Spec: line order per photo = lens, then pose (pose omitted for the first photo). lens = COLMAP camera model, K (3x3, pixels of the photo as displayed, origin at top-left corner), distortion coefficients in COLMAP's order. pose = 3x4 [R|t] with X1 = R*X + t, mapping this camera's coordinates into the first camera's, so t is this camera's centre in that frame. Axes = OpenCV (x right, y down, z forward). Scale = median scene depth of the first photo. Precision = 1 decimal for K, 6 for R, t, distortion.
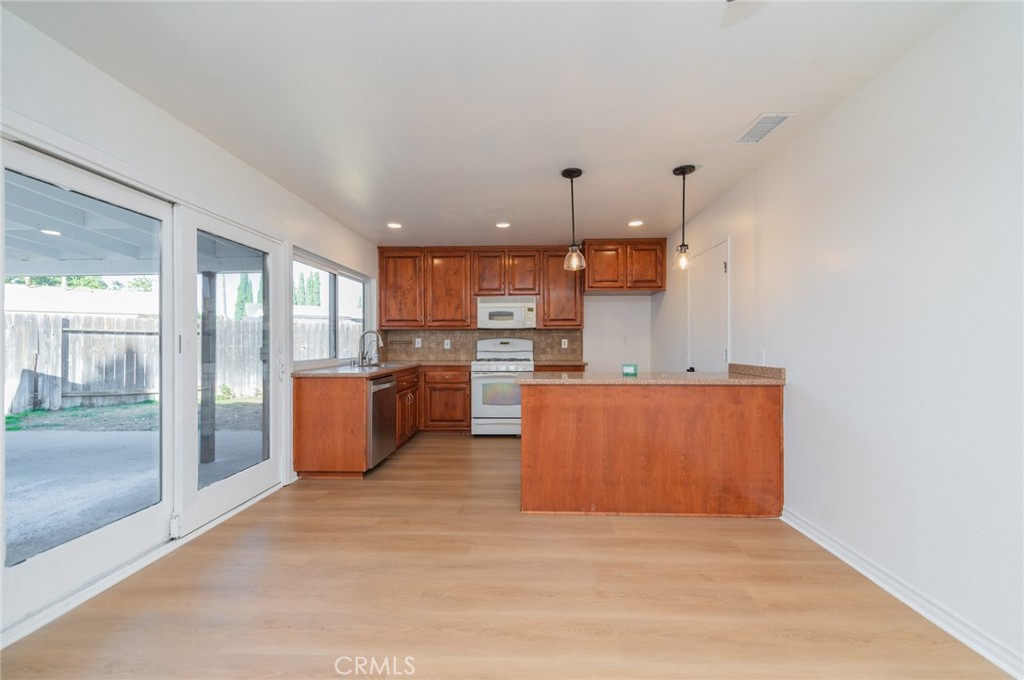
lens RADIAL K [[399.9, 0, 512.0], [0, 399.9, 340.0], [0, 0, 1]] dist [0.002540, 0.000041]
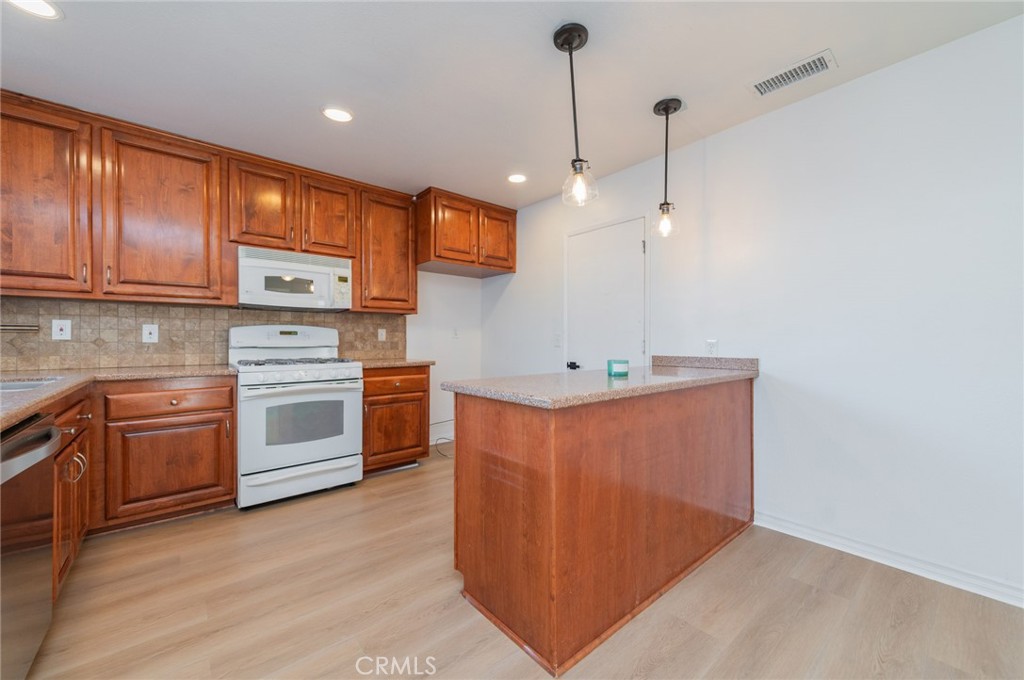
lens RADIAL K [[399.9, 0, 512.0], [0, 399.9, 340.0], [0, 0, 1]] dist [0.002540, 0.000041]
pose [[0.738329, 0.002788, 0.674435, -0.180320], [-0.006680, 0.999973, 0.003179, 0.014864], [-0.674408, -0.006852, 0.738327, 0.361794]]
